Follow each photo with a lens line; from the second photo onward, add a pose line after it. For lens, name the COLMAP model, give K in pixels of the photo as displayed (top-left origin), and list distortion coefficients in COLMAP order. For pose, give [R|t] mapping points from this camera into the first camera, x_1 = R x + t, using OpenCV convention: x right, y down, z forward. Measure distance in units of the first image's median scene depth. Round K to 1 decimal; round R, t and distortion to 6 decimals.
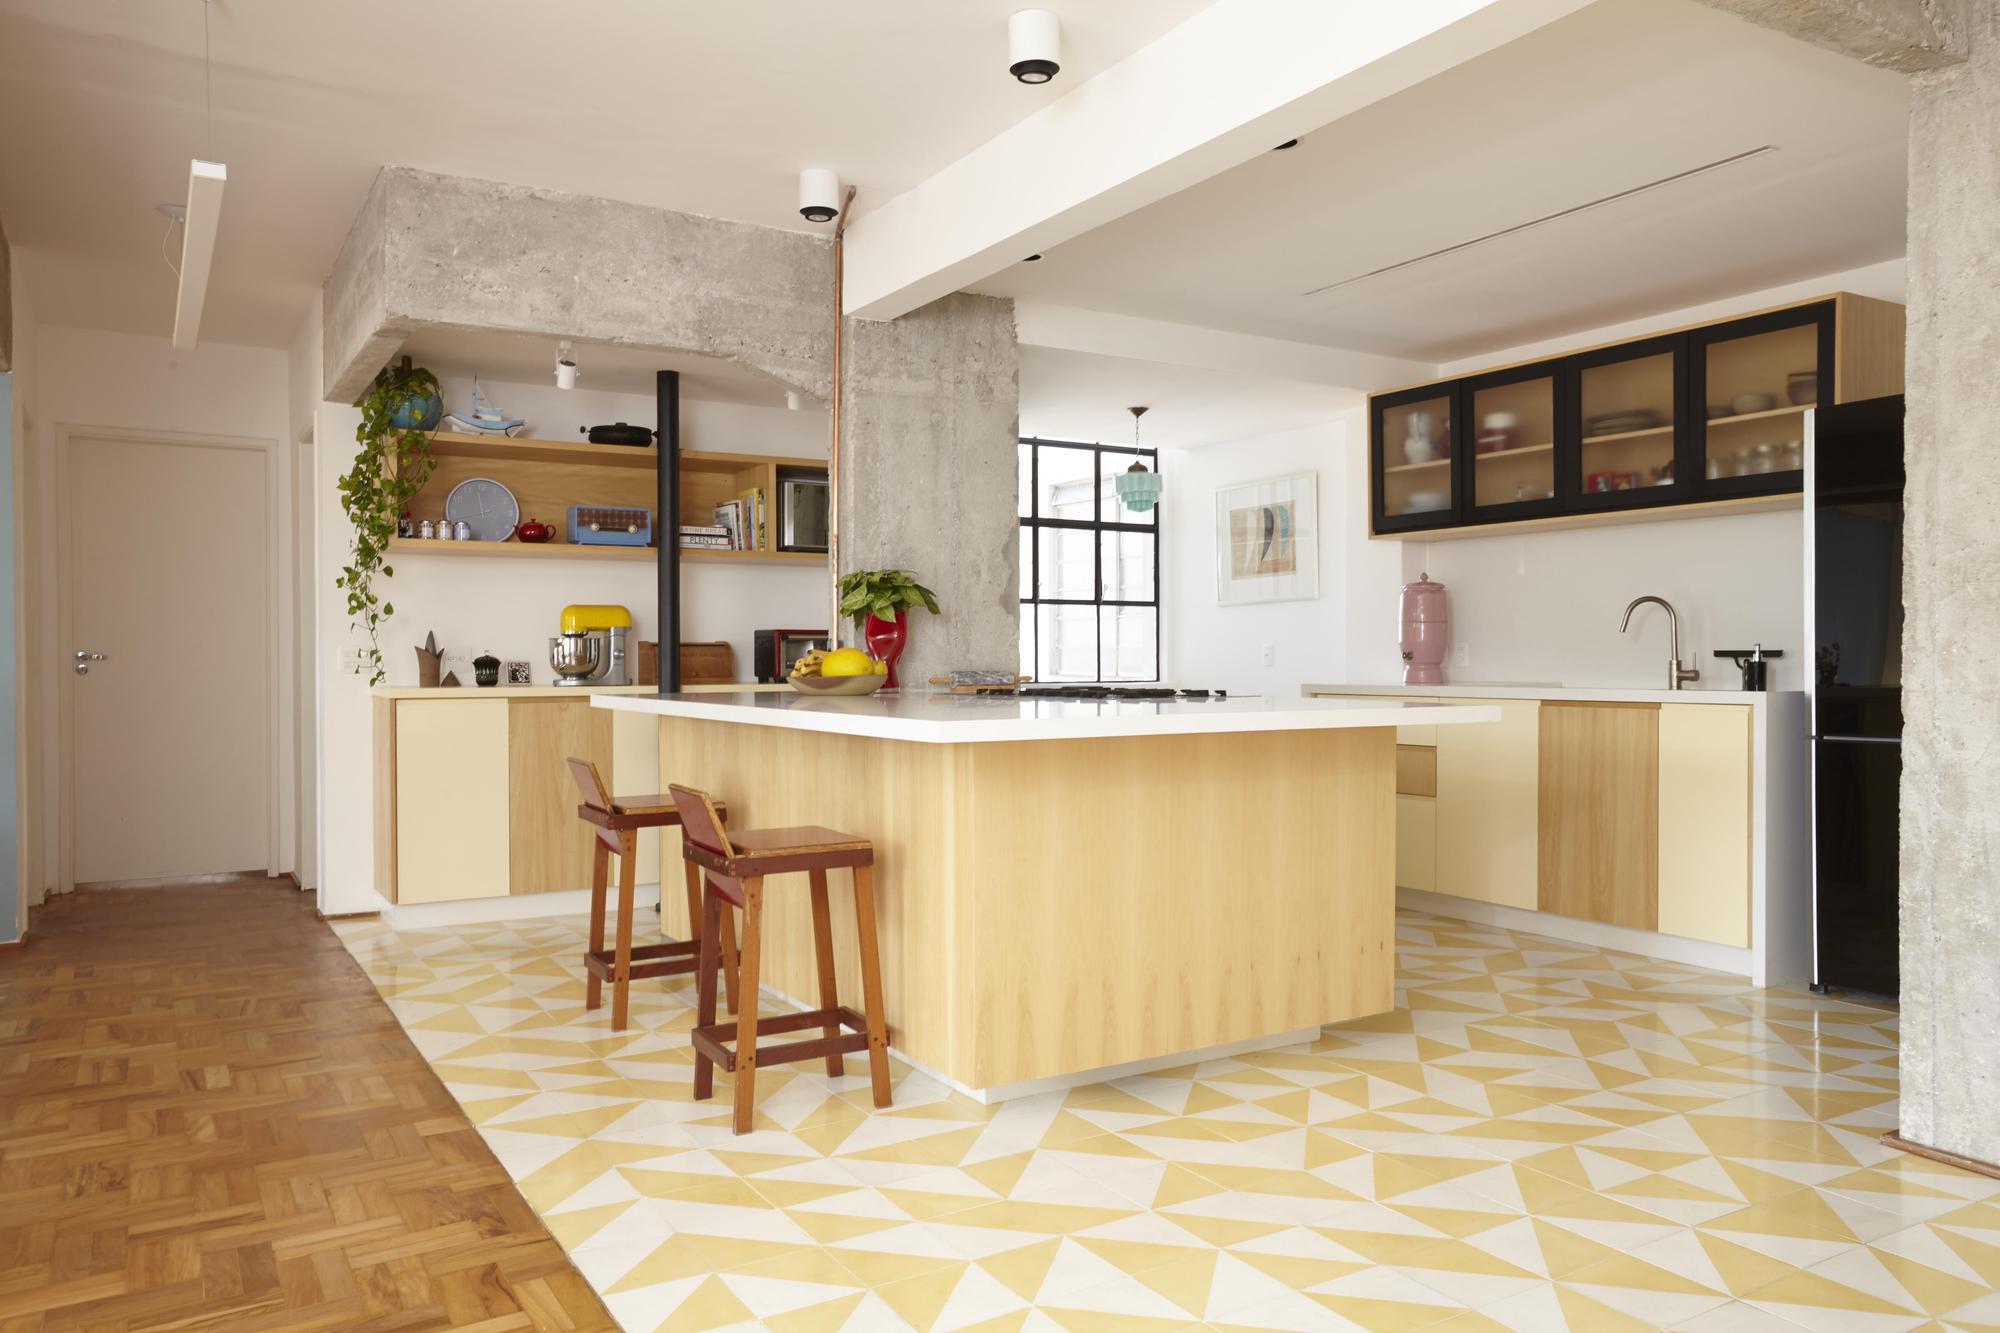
lens RADIAL K [[1416.4, 0, 998.0], [0, 1416.4, 670.3], [0, 0, 1]] dist [-0.036366, 0.073425]
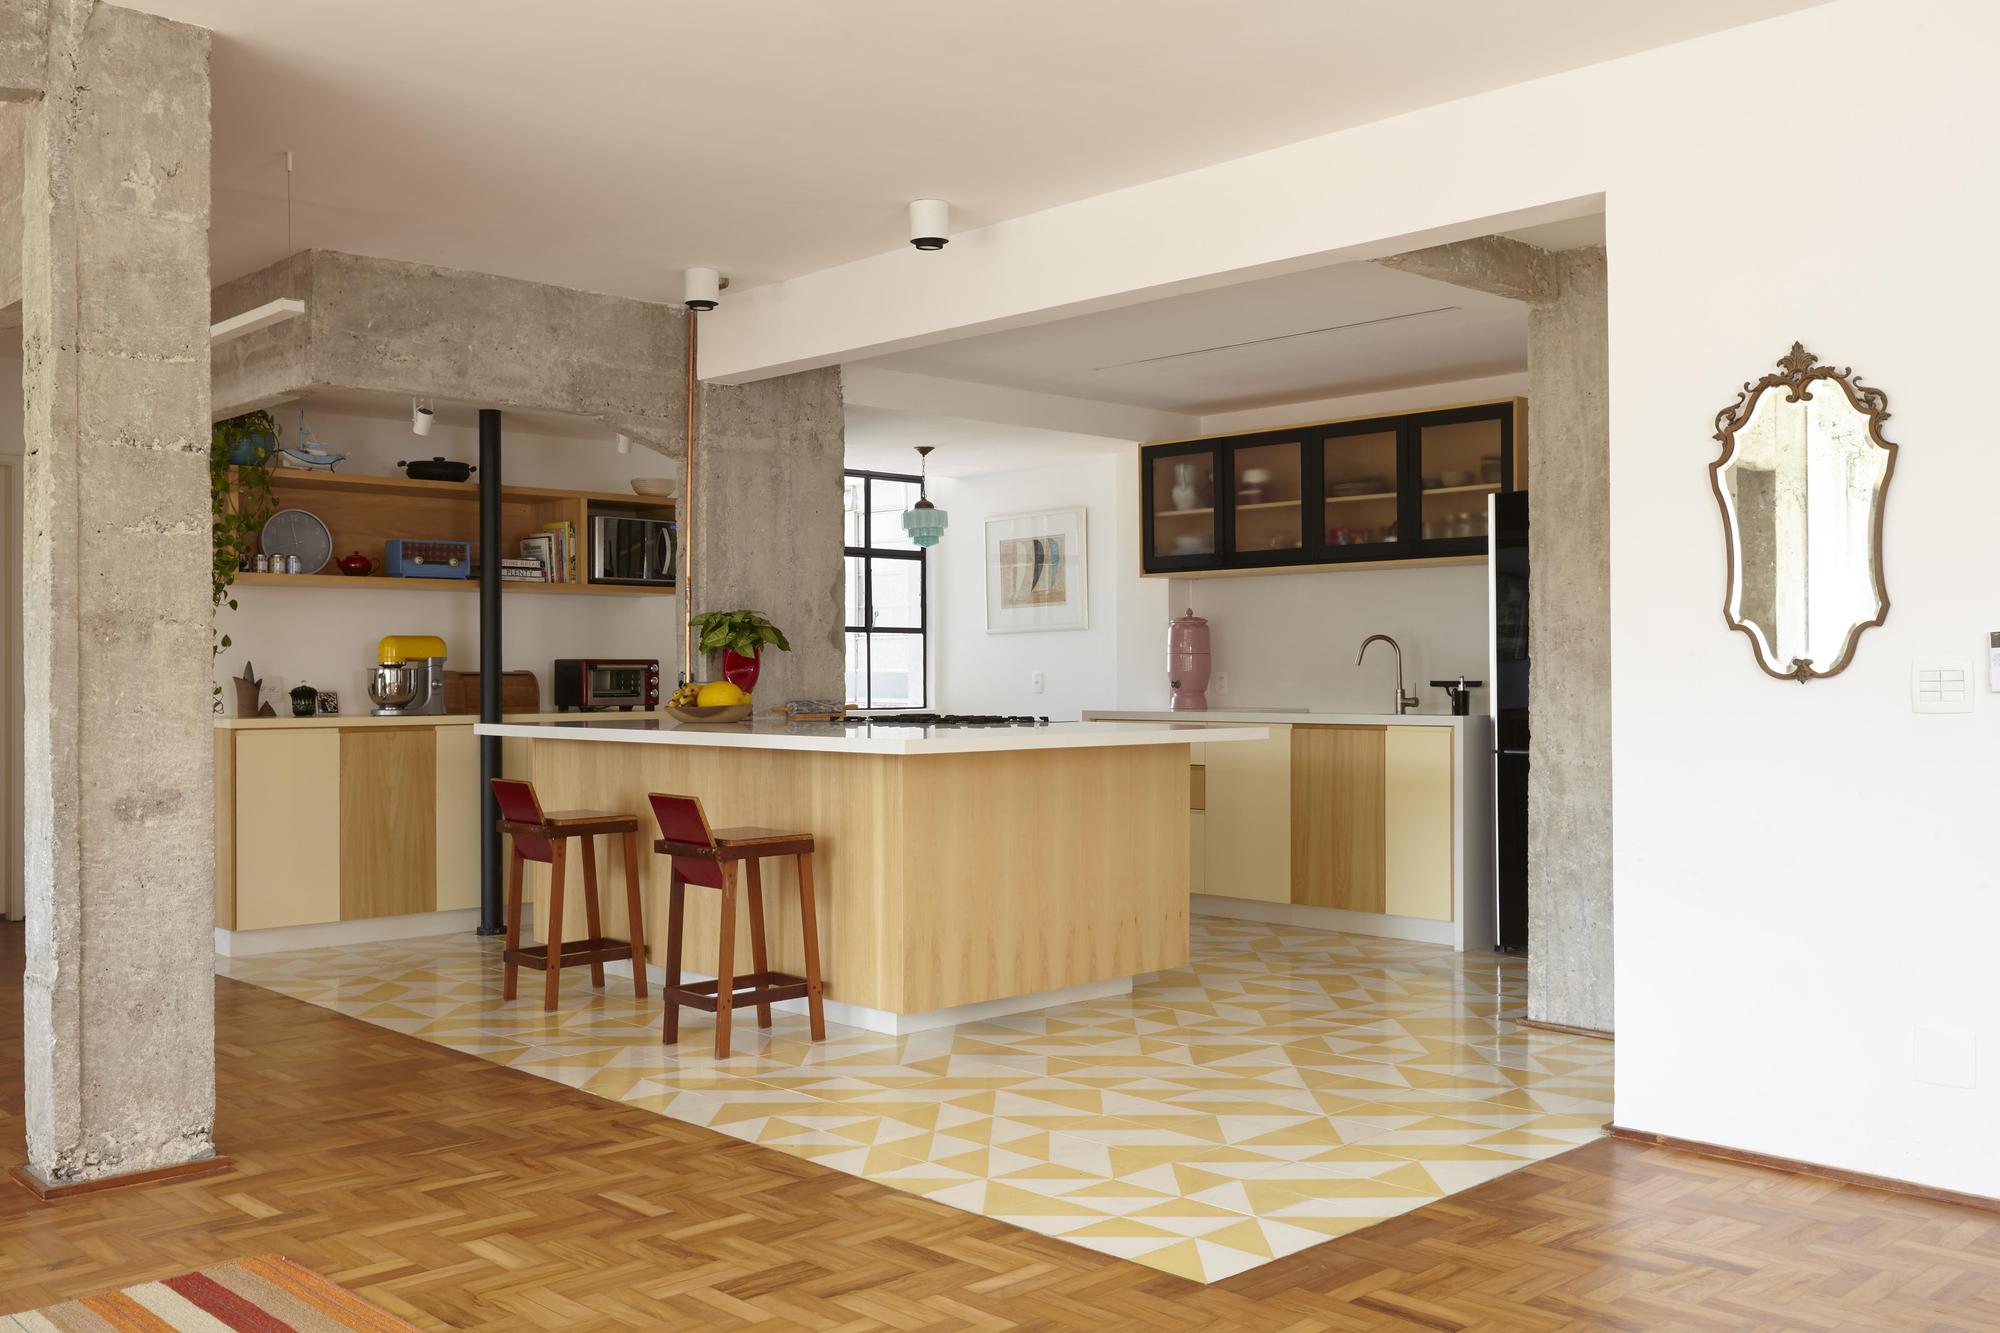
lens RADIAL K [[1811.5, 0, 1000.0], [0, 1811.5, 666.5], [0, 0, 1]] dist [-0.001545, 0.000527]
pose [[0.977113, 0.000979, 0.212721, -0.177389], [0.001942, 0.999907, -0.013526, -0.006778], [-0.212714, 0.013629, 0.977019, -0.430426]]
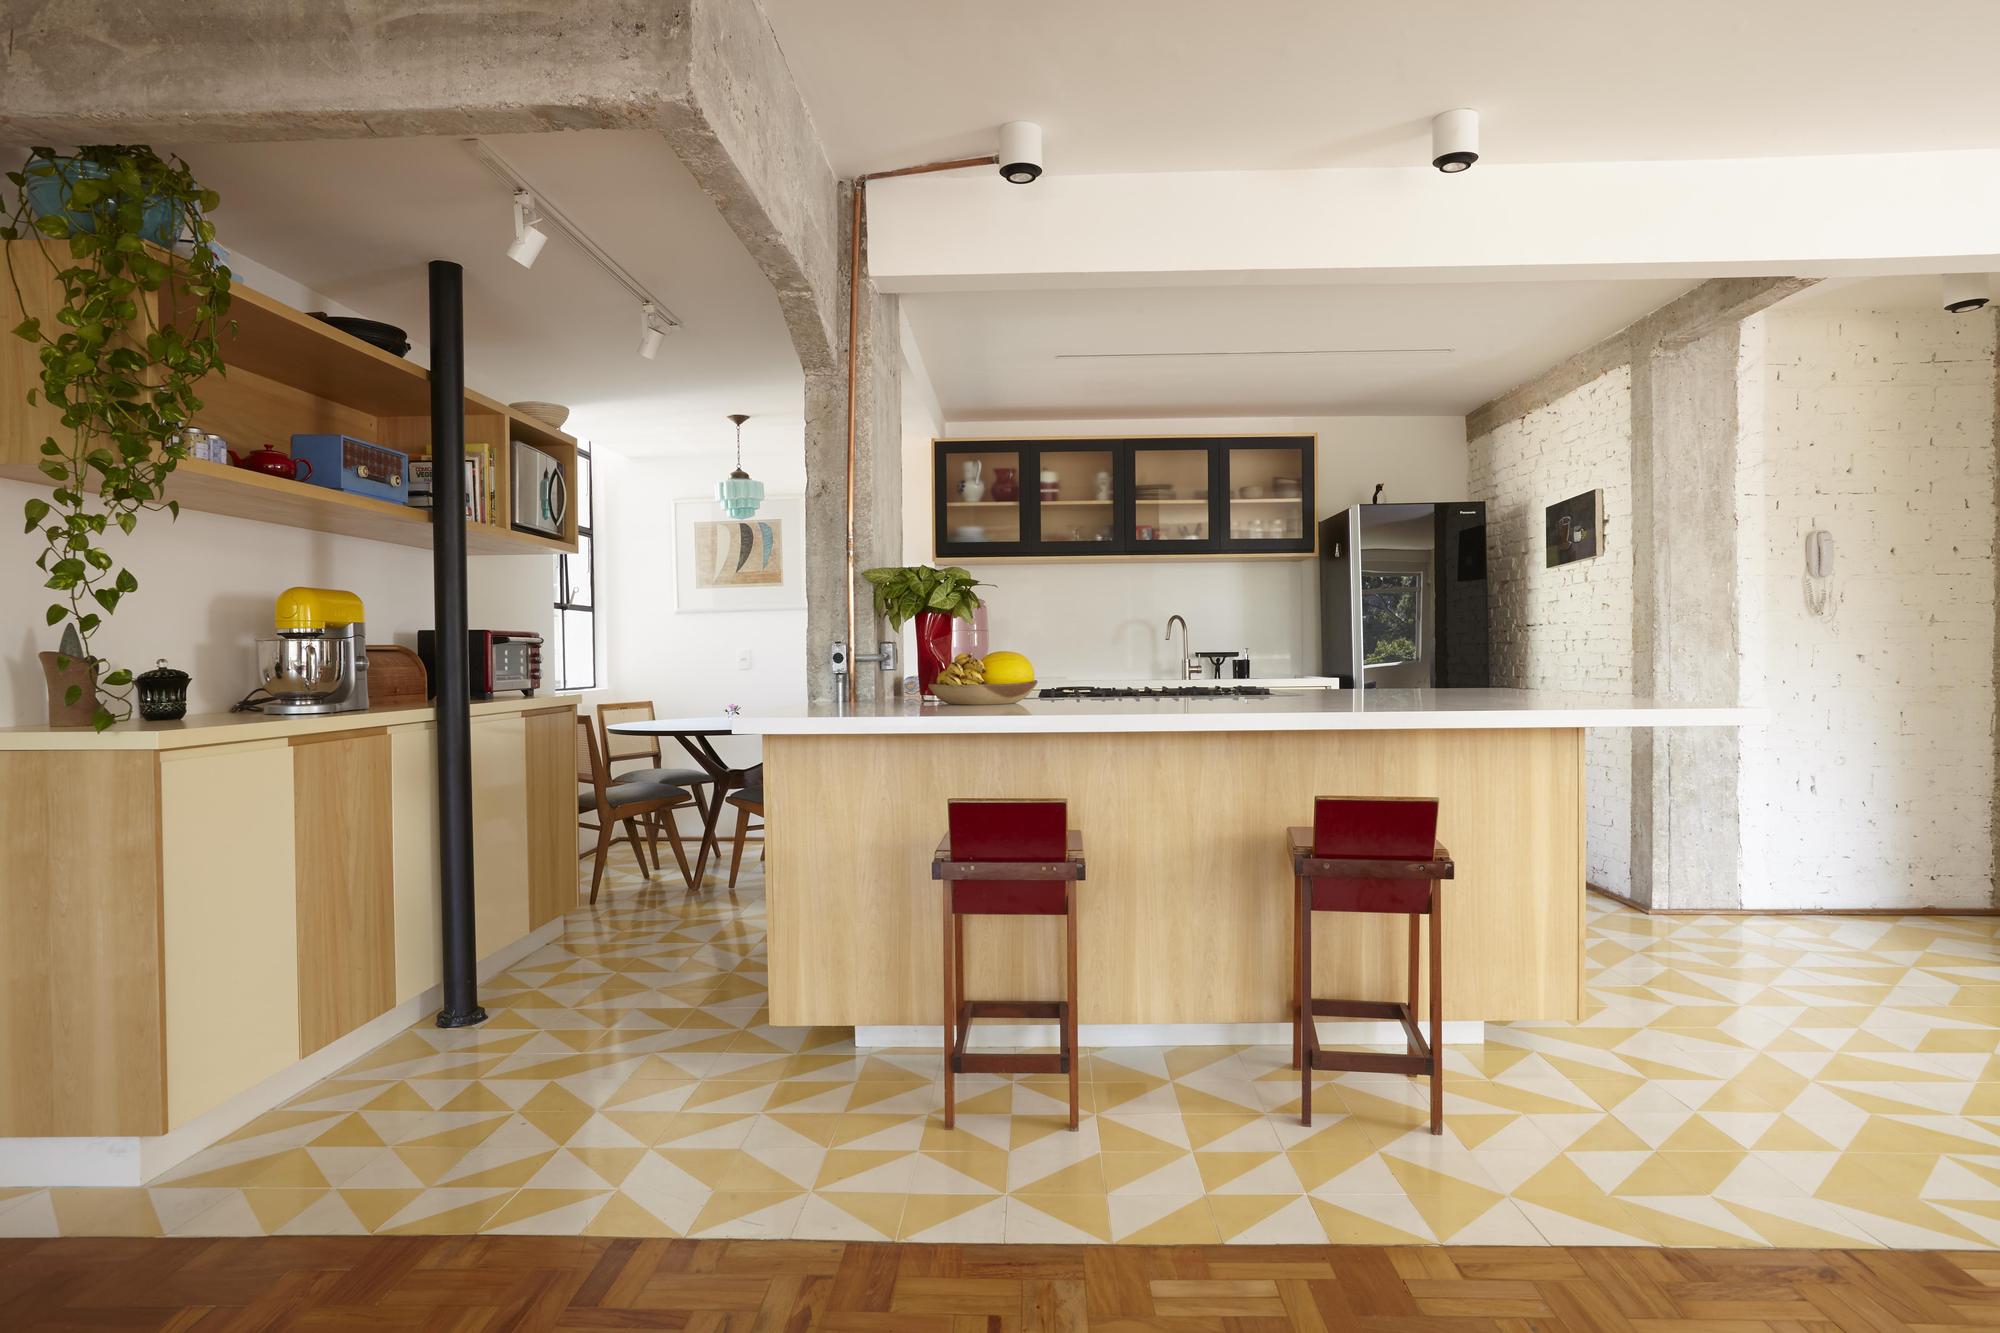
lens RADIAL K [[1150.4, 0, 1001.2], [0, 1150.4, 669.0], [0, 0, 1]] dist [-0.055402, 0.050197]
pose [[0.550132, -0.014735, 0.834948, -0.656223], [0.016900, 0.999836, 0.006510, -0.008452], [-0.834907, 0.010529, 0.550291, 0.532464]]
